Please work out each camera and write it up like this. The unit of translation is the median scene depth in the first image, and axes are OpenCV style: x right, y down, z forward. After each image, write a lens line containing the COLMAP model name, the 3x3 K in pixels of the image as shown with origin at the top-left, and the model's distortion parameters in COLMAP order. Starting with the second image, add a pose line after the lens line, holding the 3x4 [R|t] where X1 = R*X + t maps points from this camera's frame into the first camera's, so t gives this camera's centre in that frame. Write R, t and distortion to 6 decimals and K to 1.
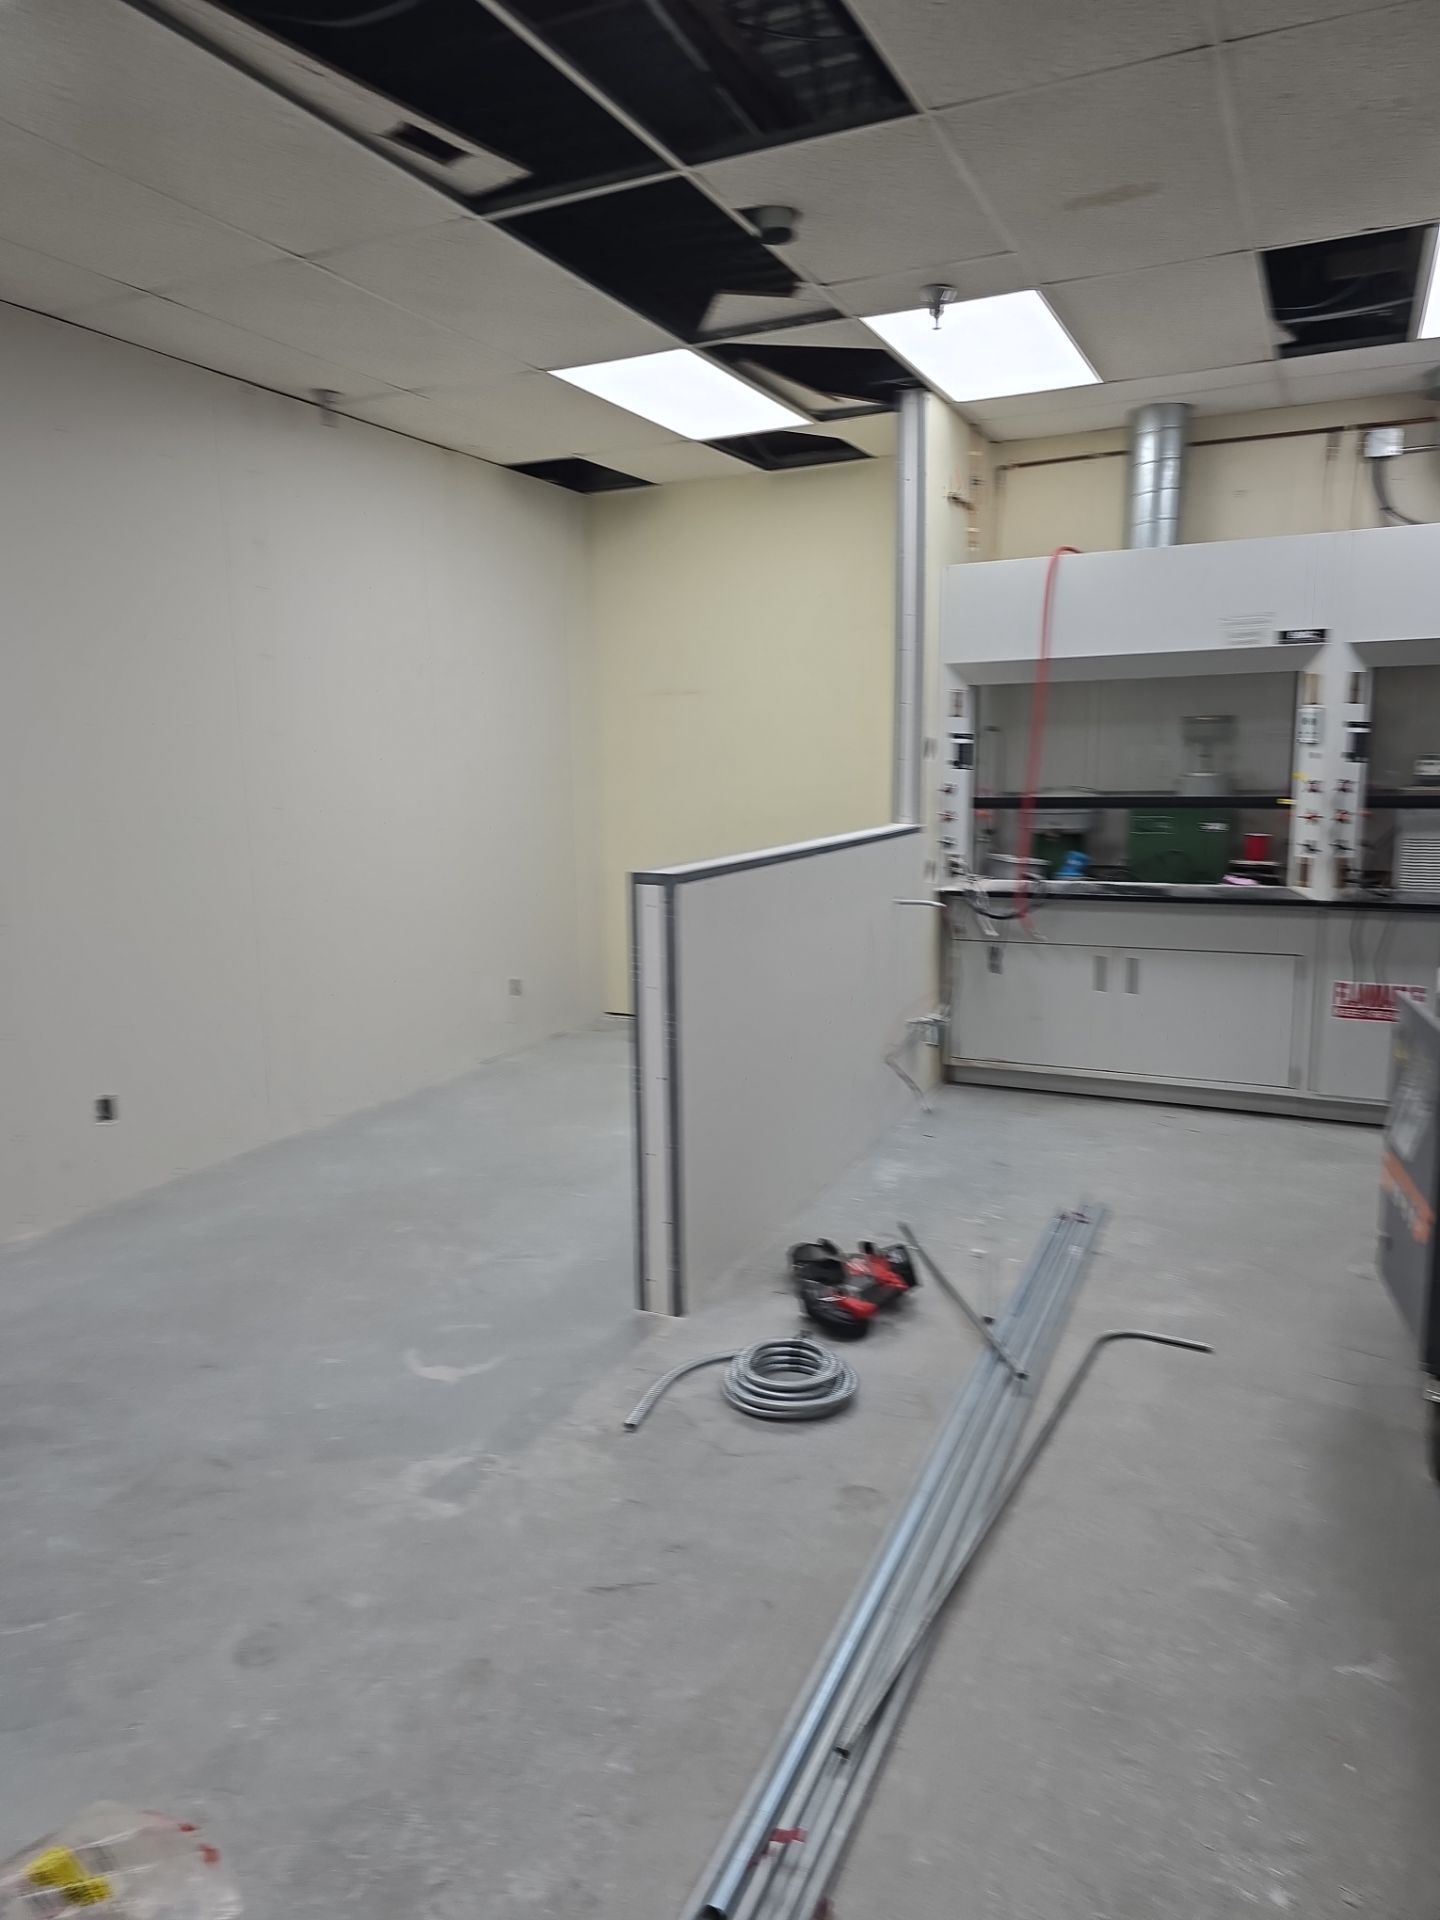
lens RADIAL K [[1278.7, 0, 714.9], [0, 1278.7, 960.2], [0, 0, 1]] dist [0.066100, -0.053937]
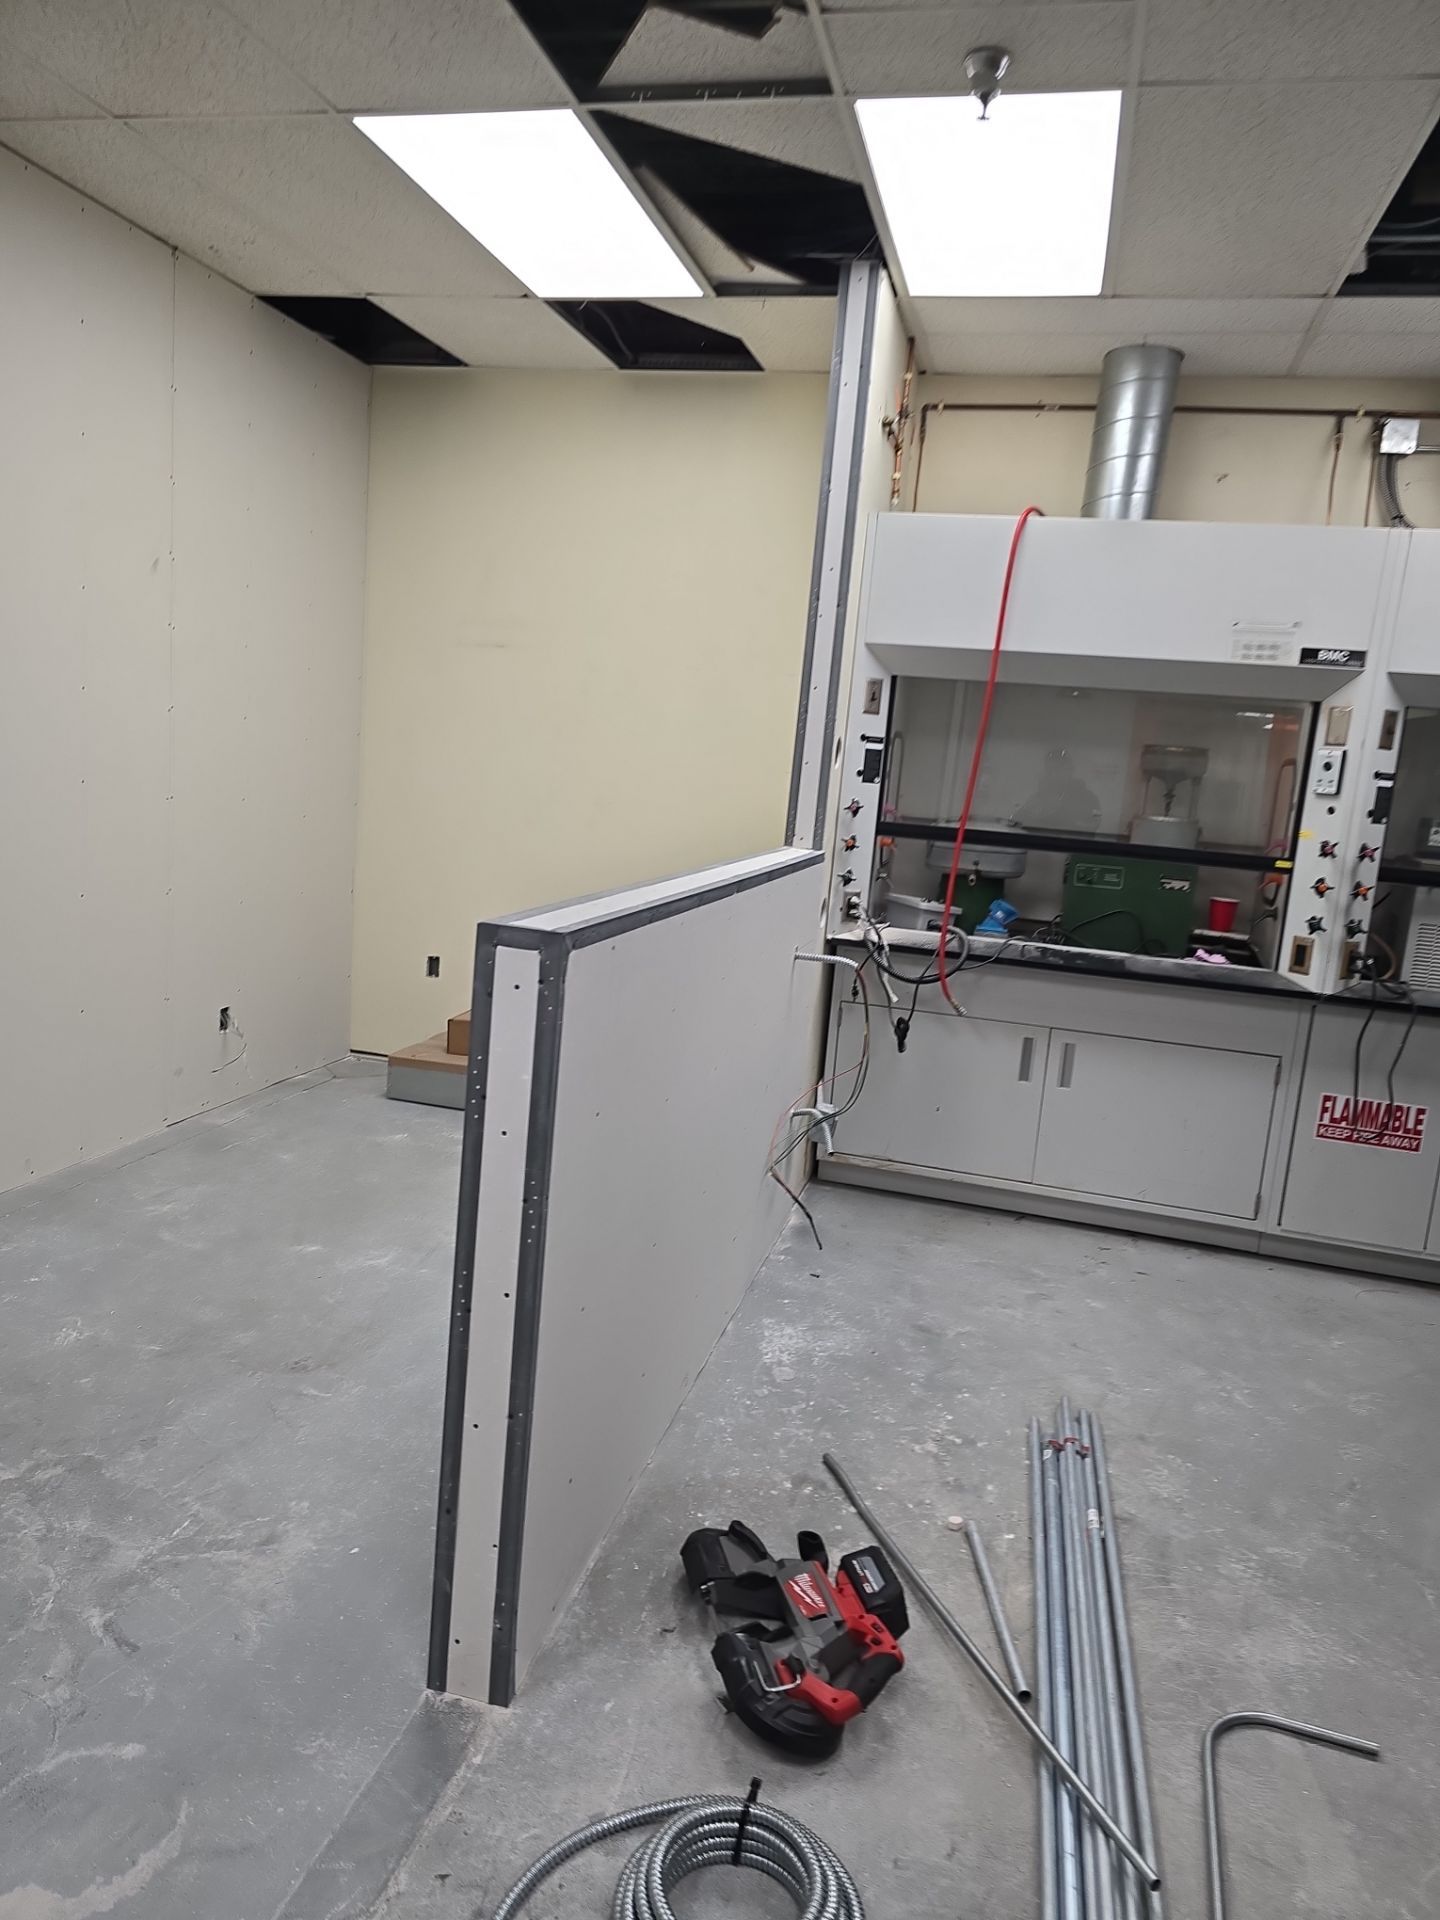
lens RADIAL K [[1278.7, 0, 739.4], [0, 1278.7, 955.2], [0, 0, 1]] dist [0.066100, -0.053937]
pose [[0.971997, 0.065540, 0.225670, -0.066308], [-0.065777, 0.997813, -0.006480, -0.047229], [-0.225601, -0.008545, 0.974182, 0.359502]]
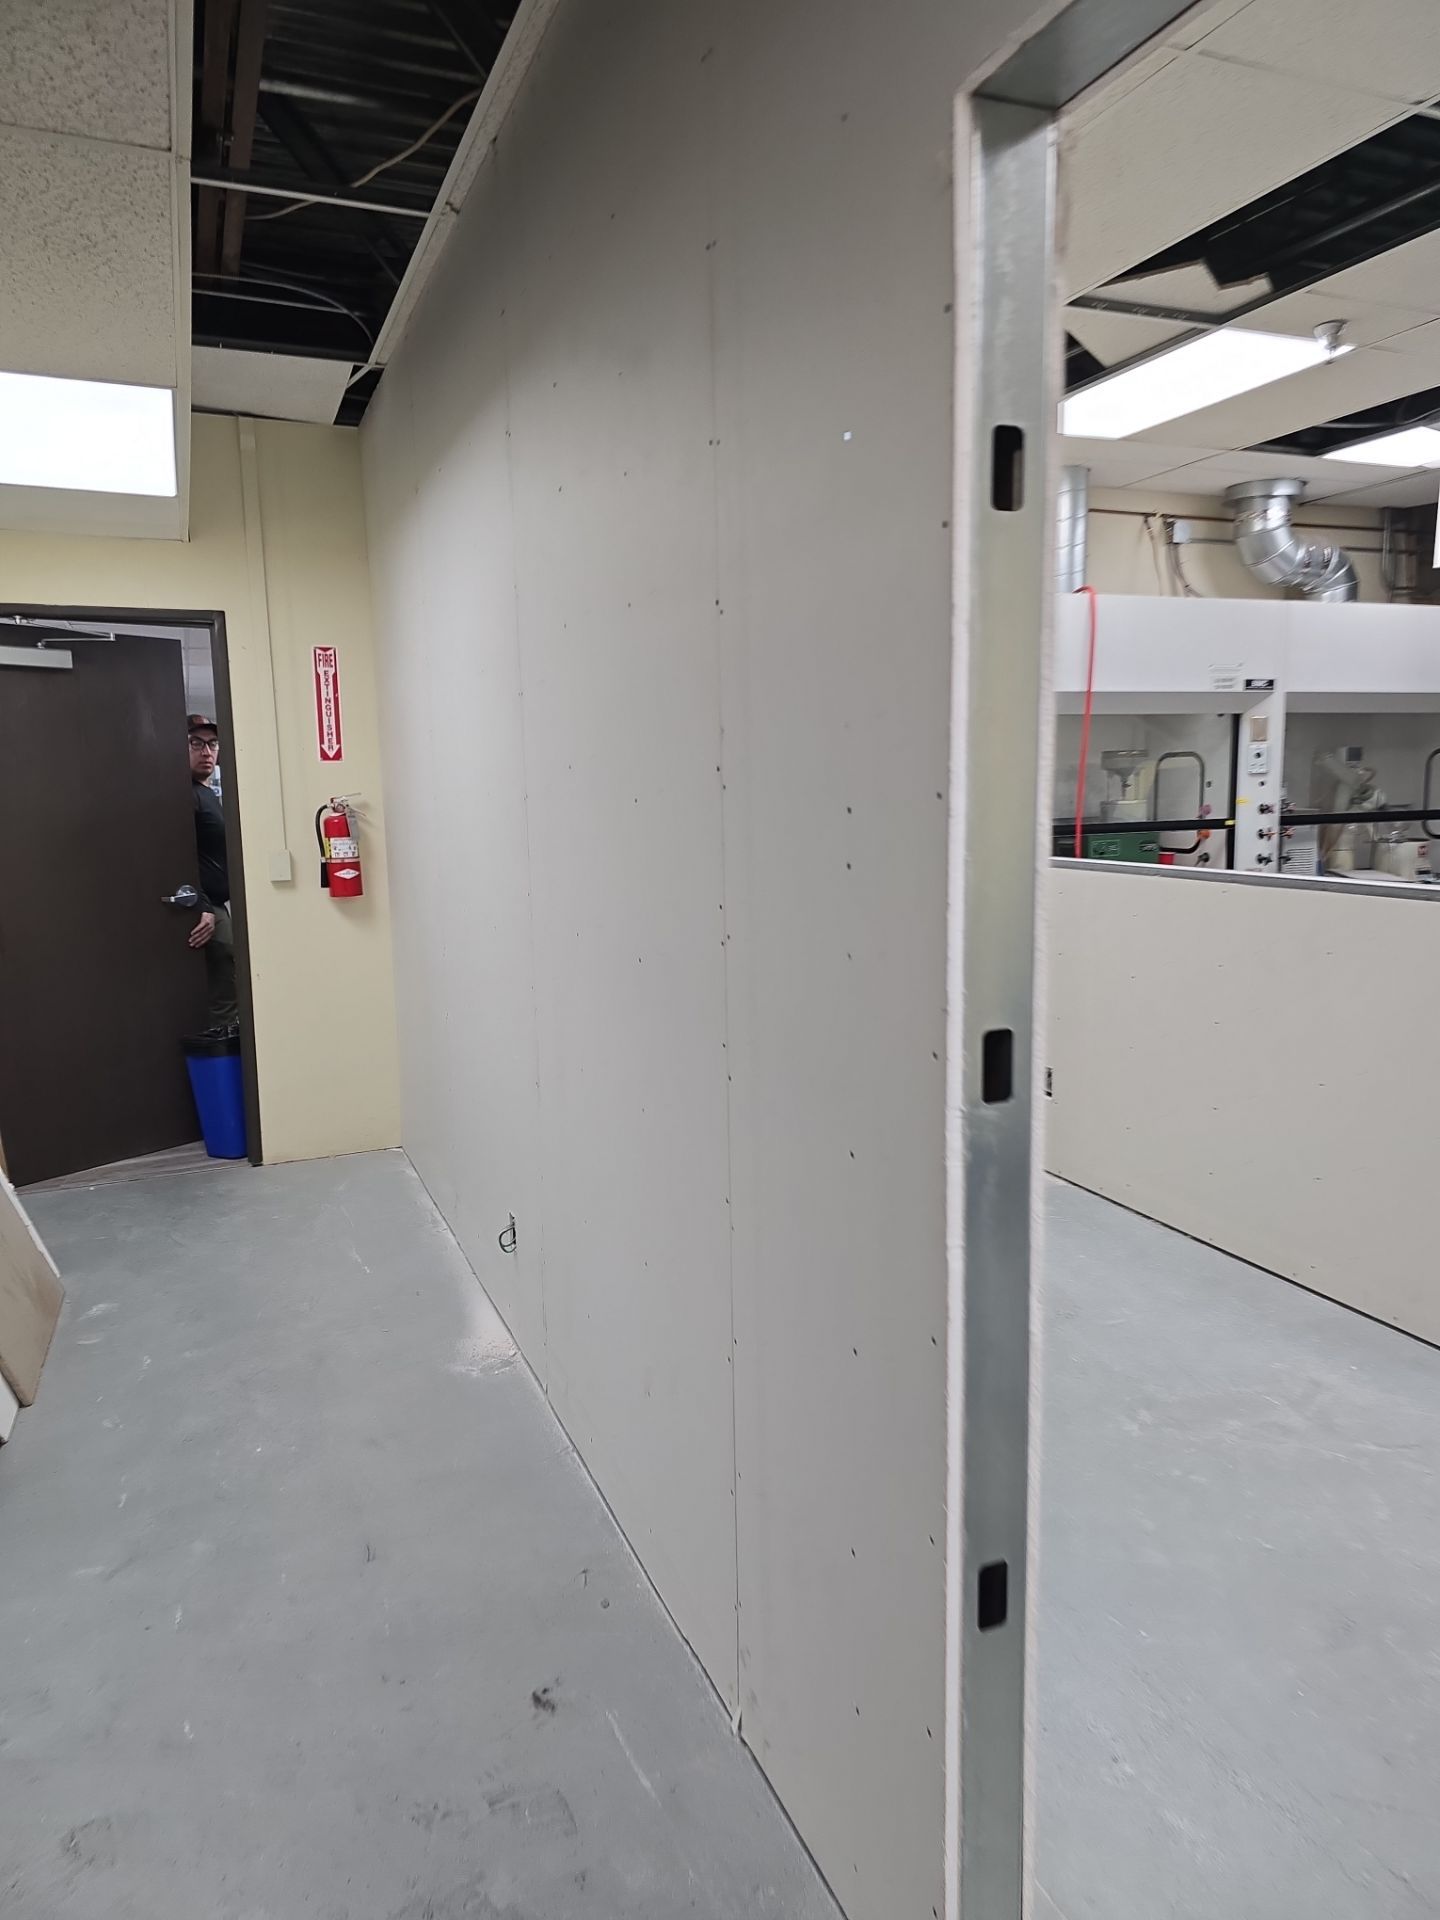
lens RADIAL K [[1278.7, 0, 652.1], [0, 1278.7, 973.9], [0, 0, 1]] dist [0.066100, -0.053937]
pose [[0.668818, -0.110761, 0.735129, -0.954433], [0.130091, 0.991019, 0.030959, -0.106649], [-0.731956, 0.074928, 0.677220, 0.701728]]
